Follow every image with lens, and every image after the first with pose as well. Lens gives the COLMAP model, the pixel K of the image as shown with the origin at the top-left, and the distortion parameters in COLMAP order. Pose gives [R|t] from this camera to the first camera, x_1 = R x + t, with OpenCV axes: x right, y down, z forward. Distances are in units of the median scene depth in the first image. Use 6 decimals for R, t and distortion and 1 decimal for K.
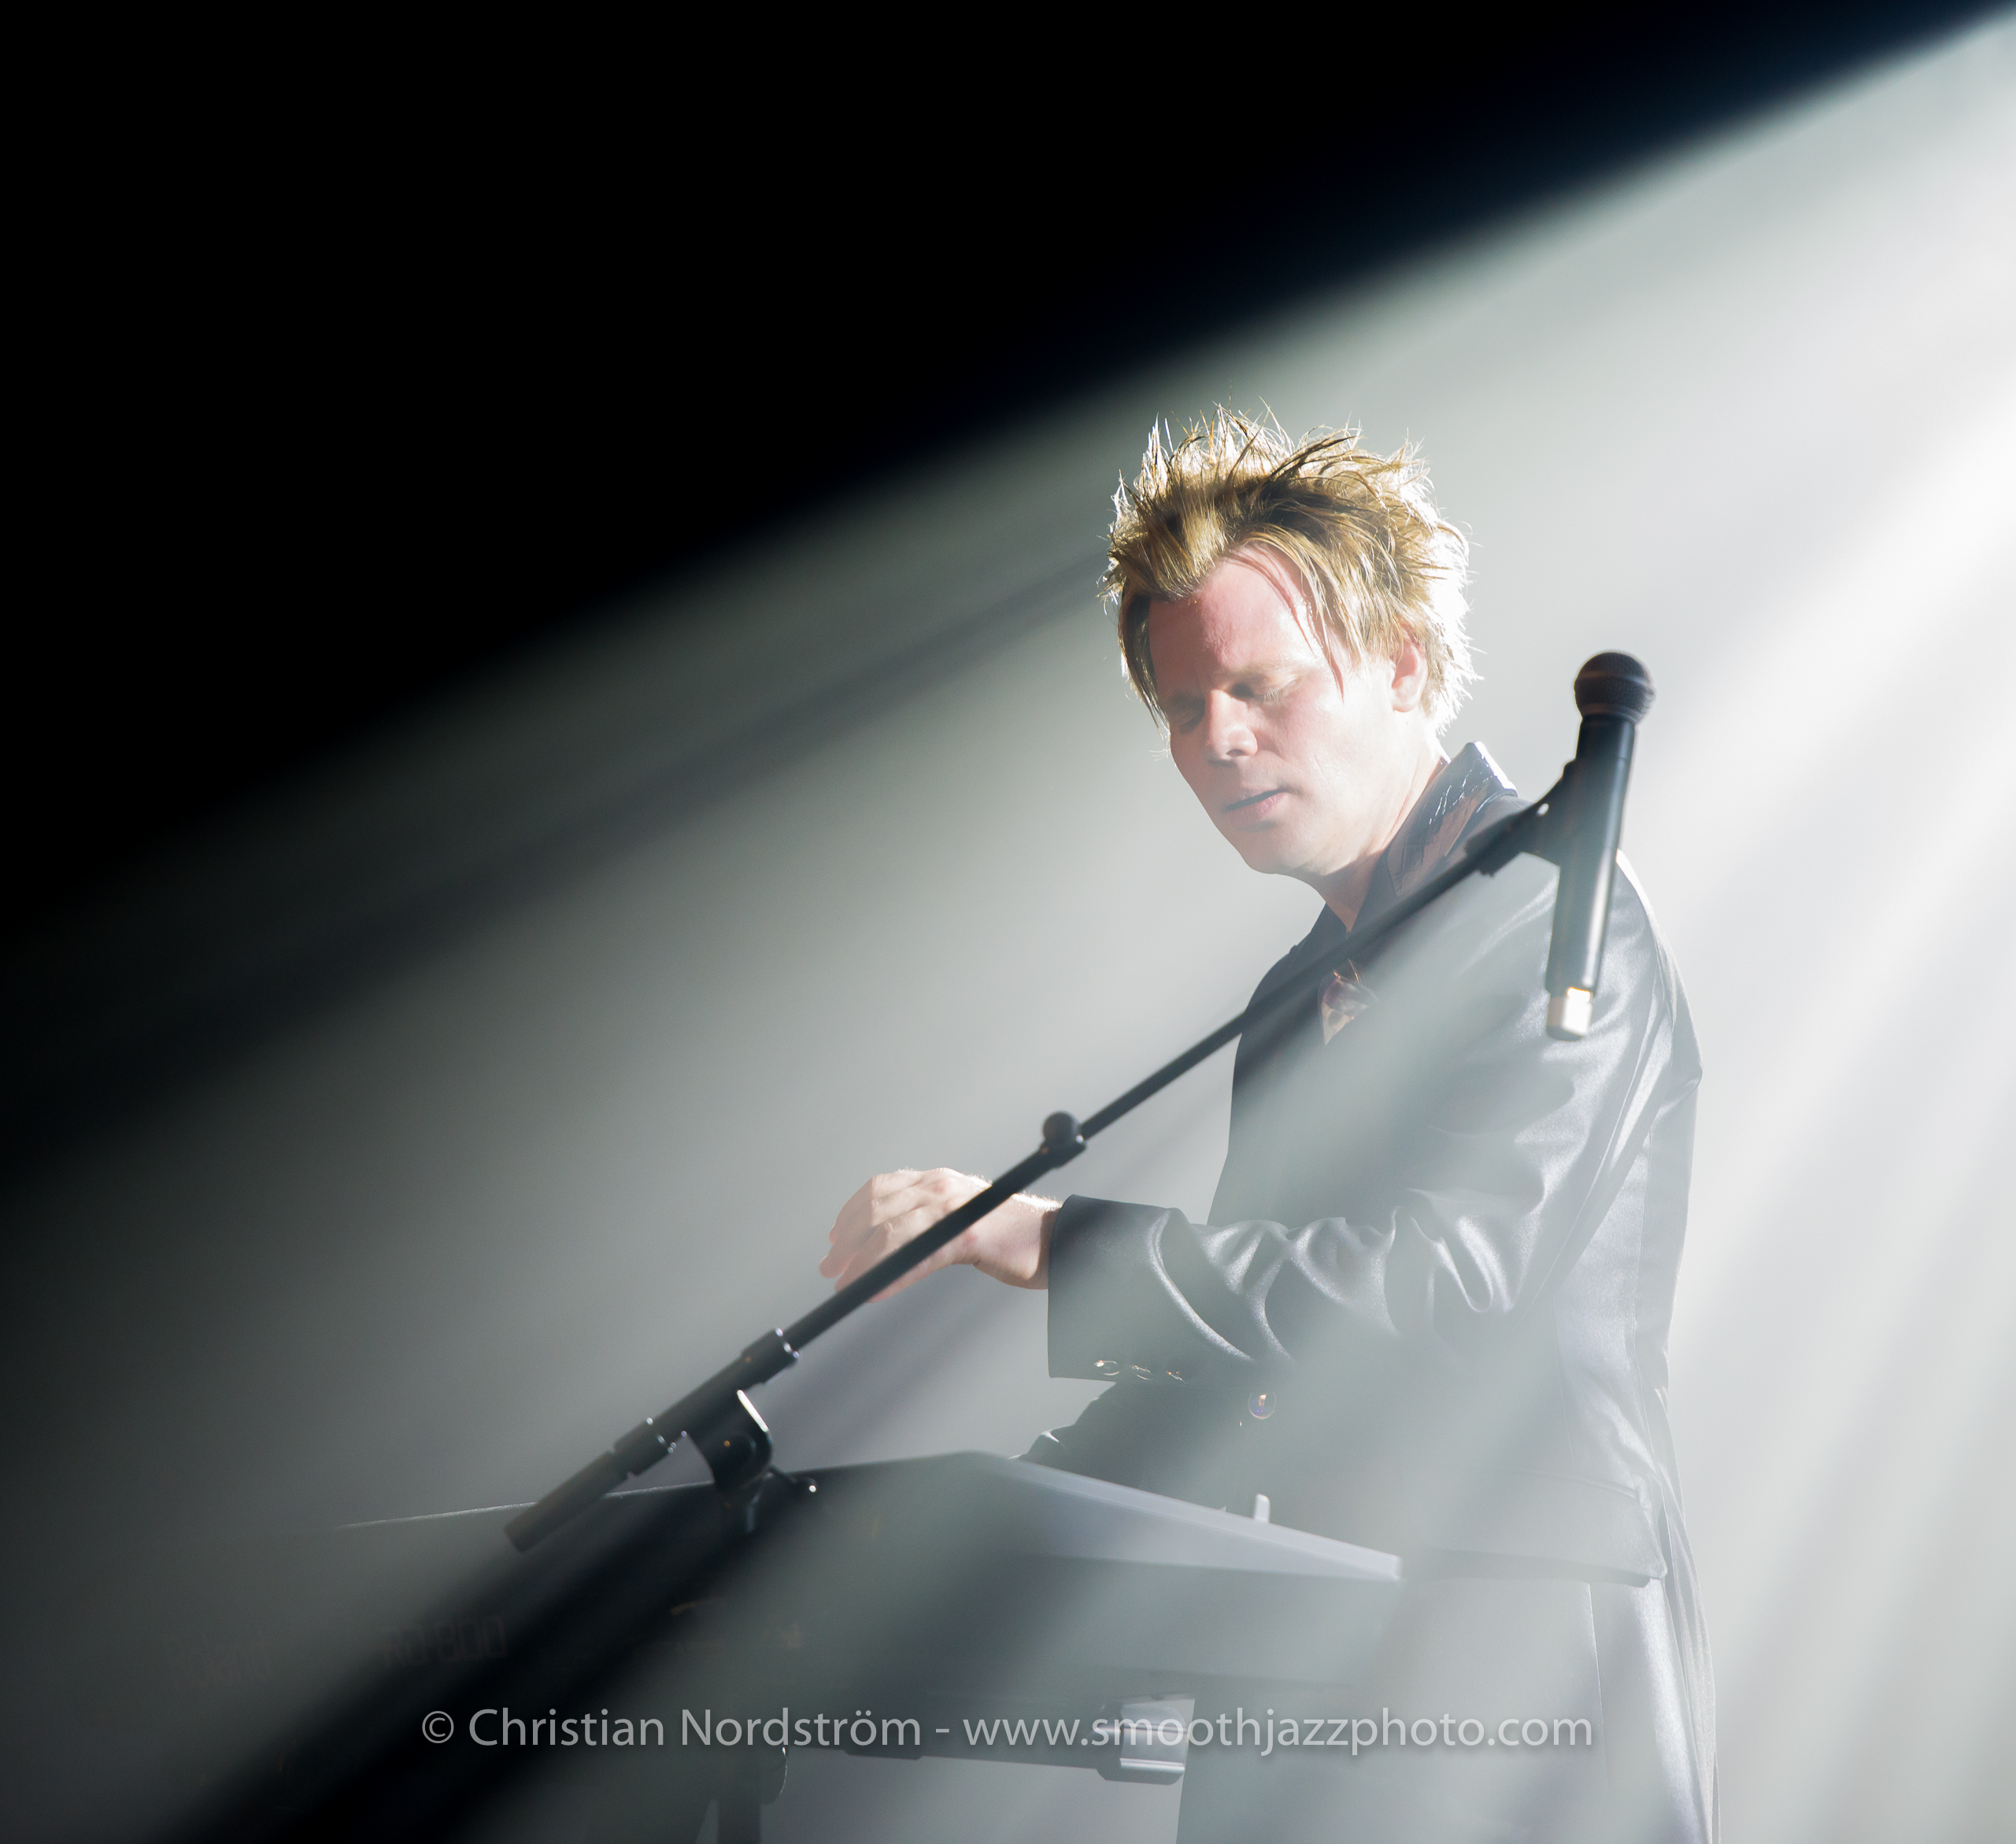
lens RADIAL K [[12090.2, 0, 1009.2], [0, 12090.2, 919.7], [0, 0, 1]] dist [0.365282, 0.000000]
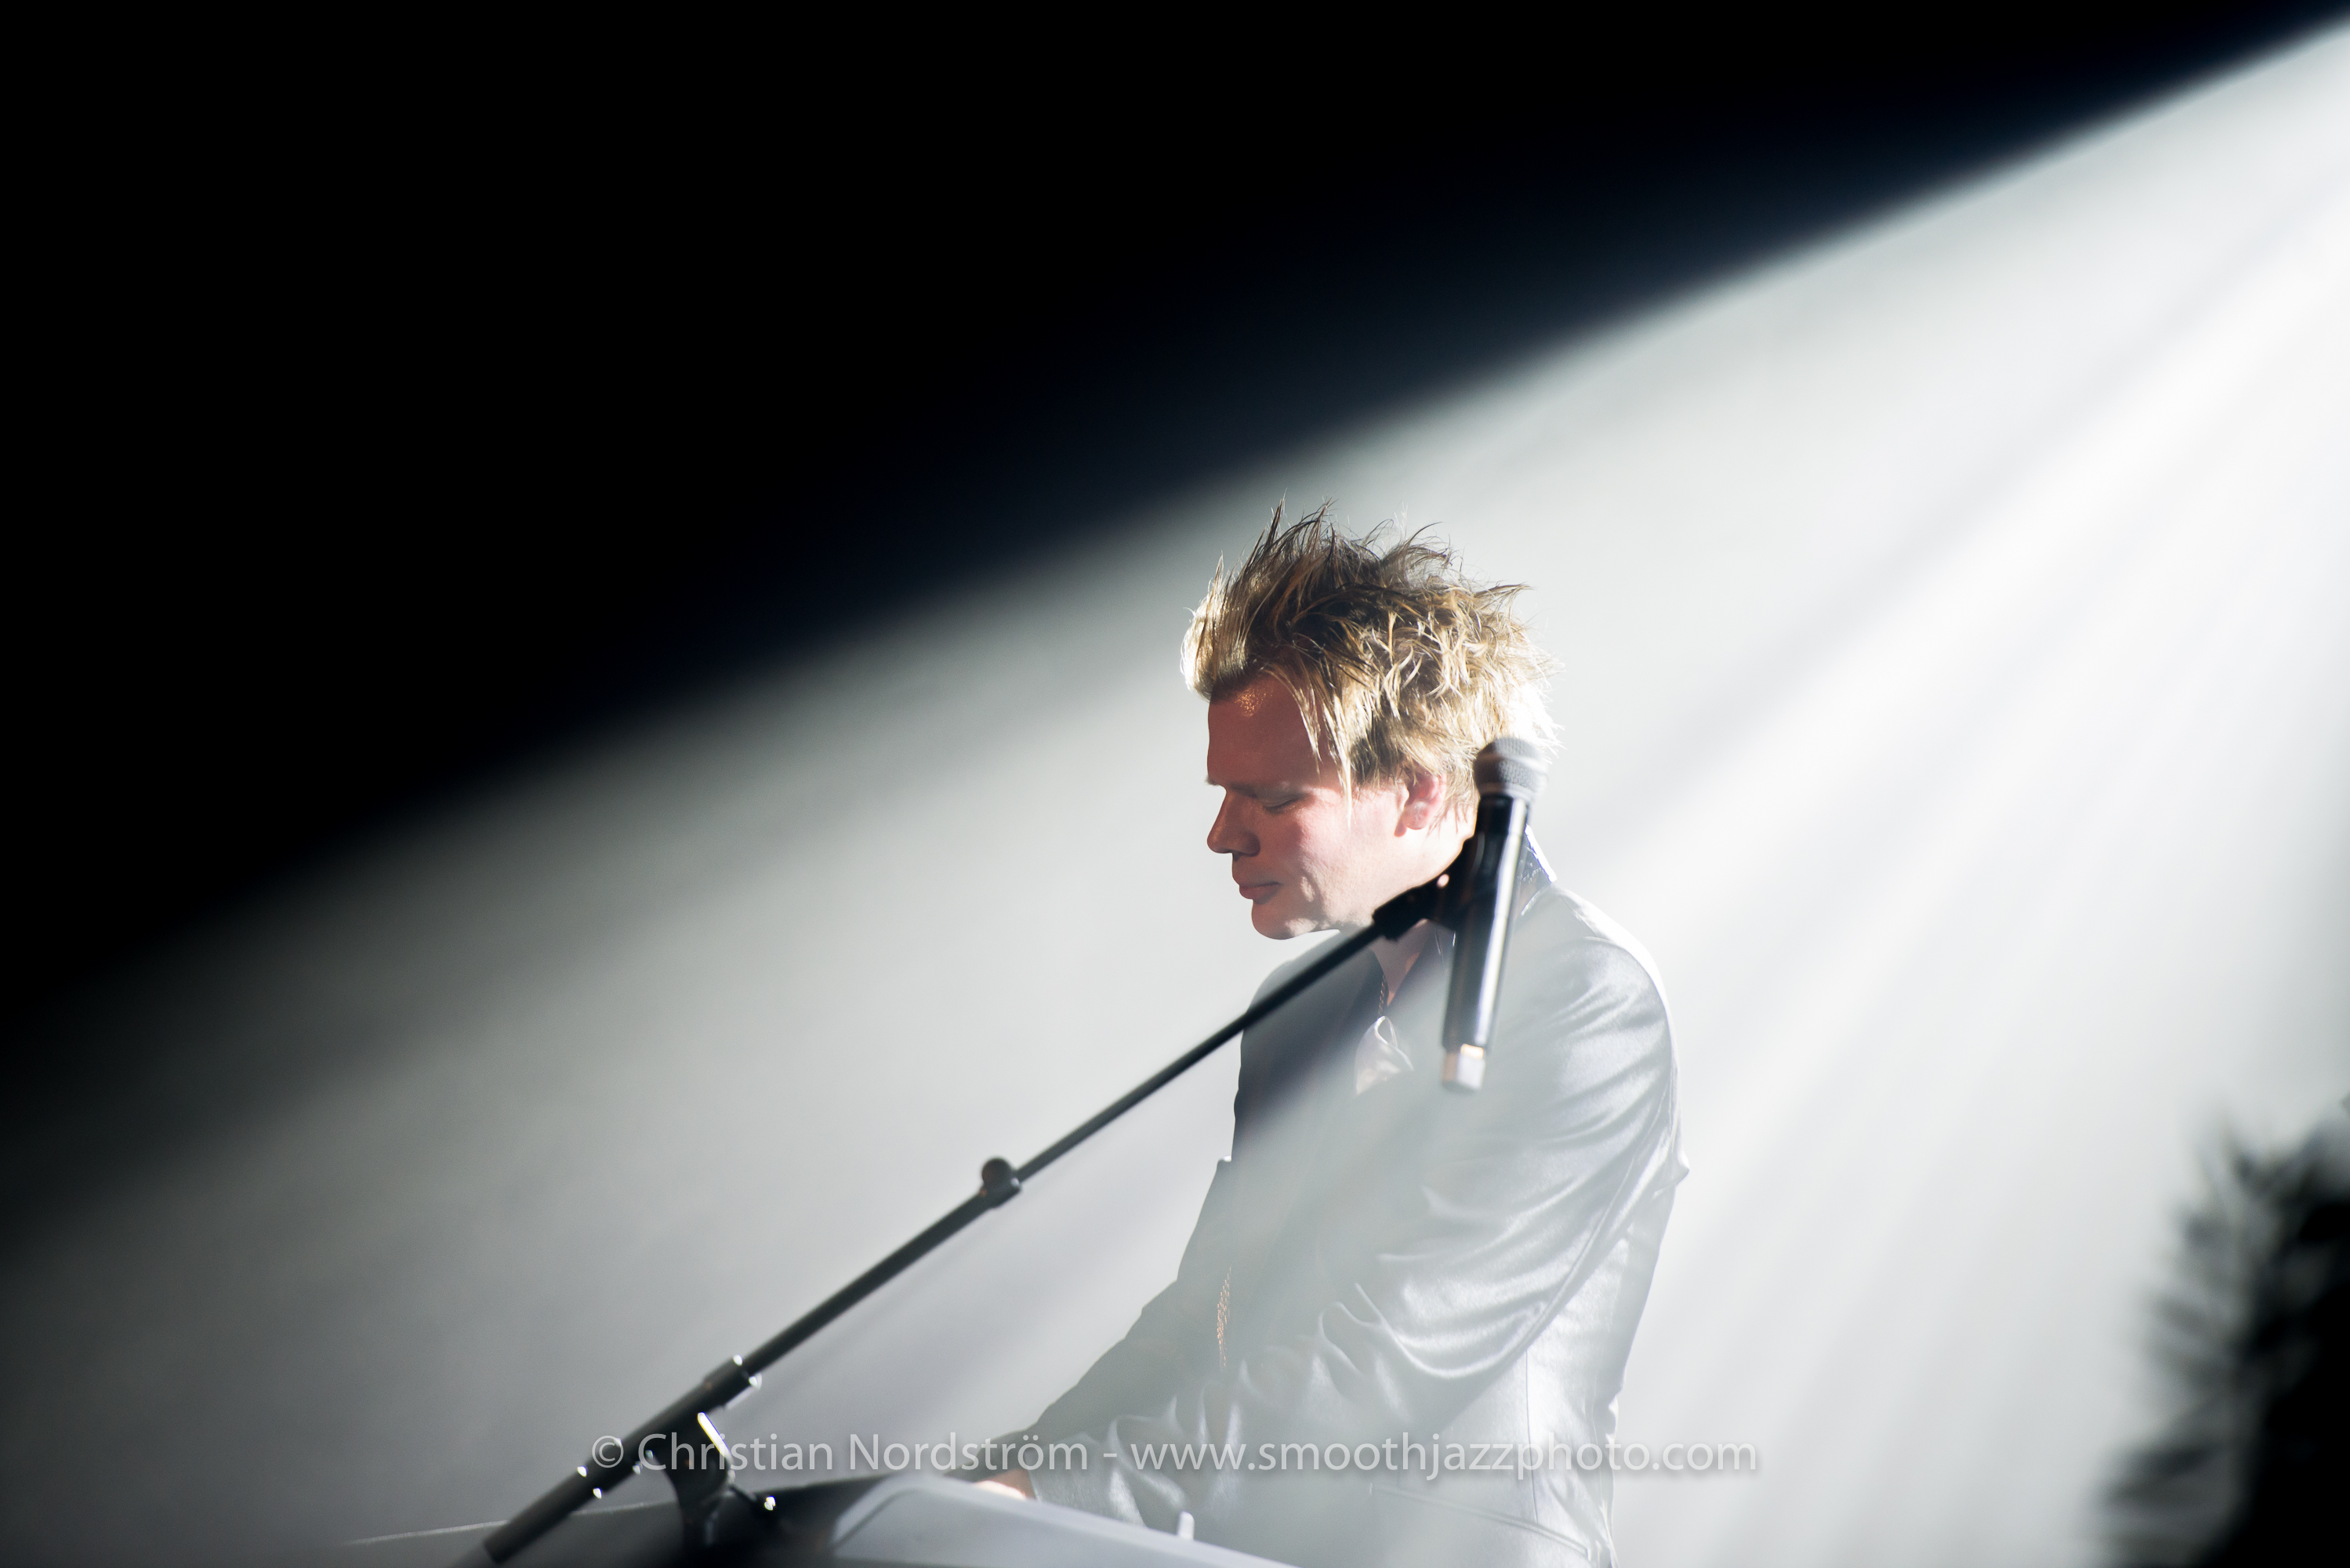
lens RADIAL K [[13811.6, 0, 1165.4], [0, 13811.6, 778.7], [0, 0, 1]] dist [2.236096, 0.000000]
pose [[0.999926, 0.004656, 0.011277, 0.005086], [-0.004570, 0.999961, -0.007619, -0.008889], [-0.011312, 0.007567, 0.999907, -0.250848]]
